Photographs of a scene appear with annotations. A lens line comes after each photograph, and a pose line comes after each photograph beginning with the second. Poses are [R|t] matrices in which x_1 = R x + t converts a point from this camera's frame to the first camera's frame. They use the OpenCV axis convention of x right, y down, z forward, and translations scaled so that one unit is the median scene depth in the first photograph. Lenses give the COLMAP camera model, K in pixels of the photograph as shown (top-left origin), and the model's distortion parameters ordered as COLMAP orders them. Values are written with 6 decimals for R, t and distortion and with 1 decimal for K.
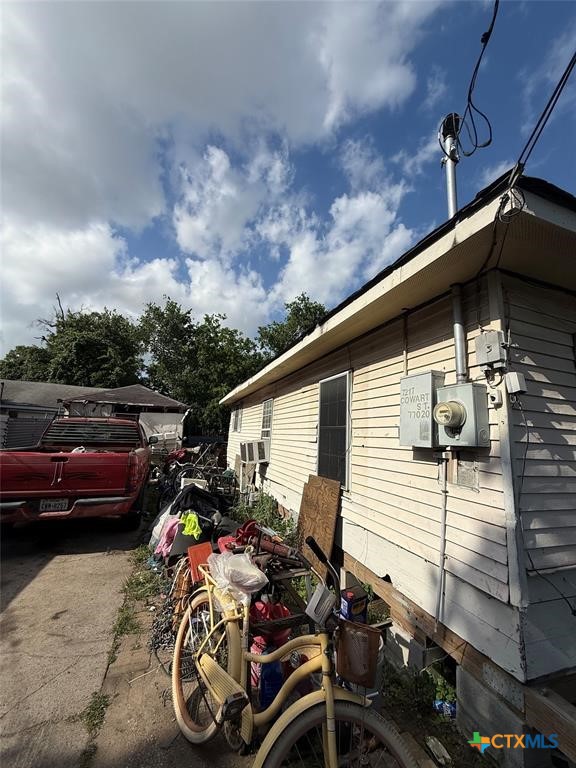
lens RADIAL K [[306.0, 0, 288.4], [0, 306.0, 381.8], [0, 0, 1]] dist [0.000471, 0.000405]
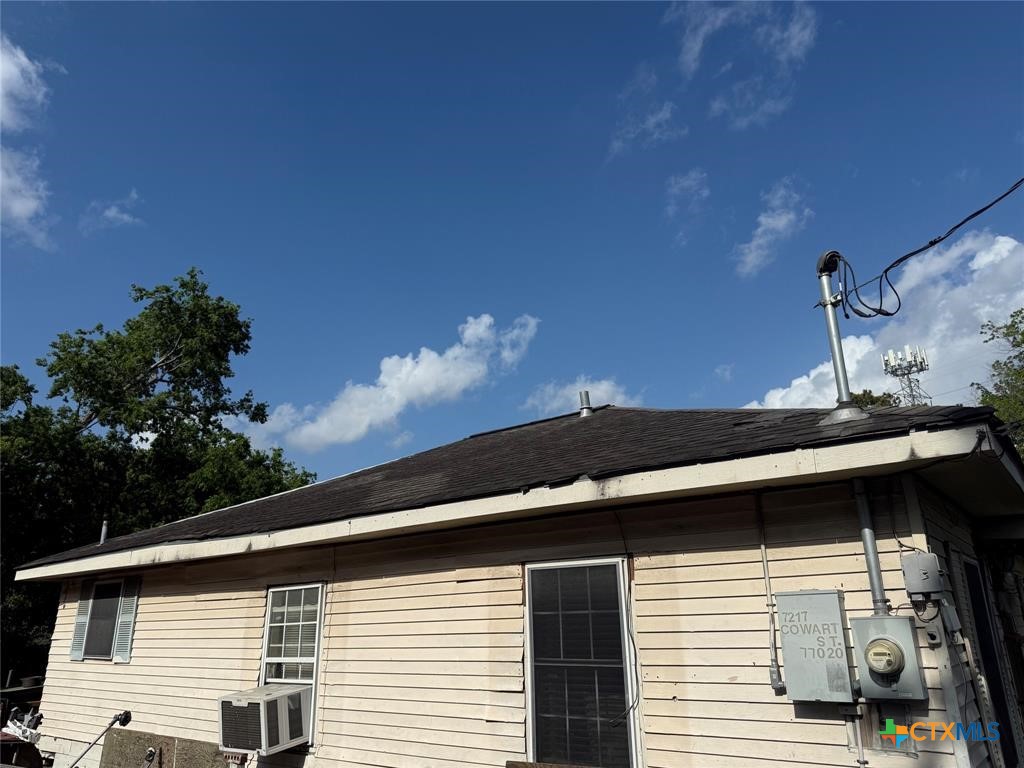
lens RADIAL K [[724.1, 0, 514.8], [0, 724.1, 385.2], [0, 0, 1]] dist [0.001514, -0.007764]
pose [[0.838605, 0.103967, 0.534727, -0.759862], [-0.031732, 0.989275, -0.142580, -0.164203], [-0.543815, 0.102600, 0.832910, -0.049901]]
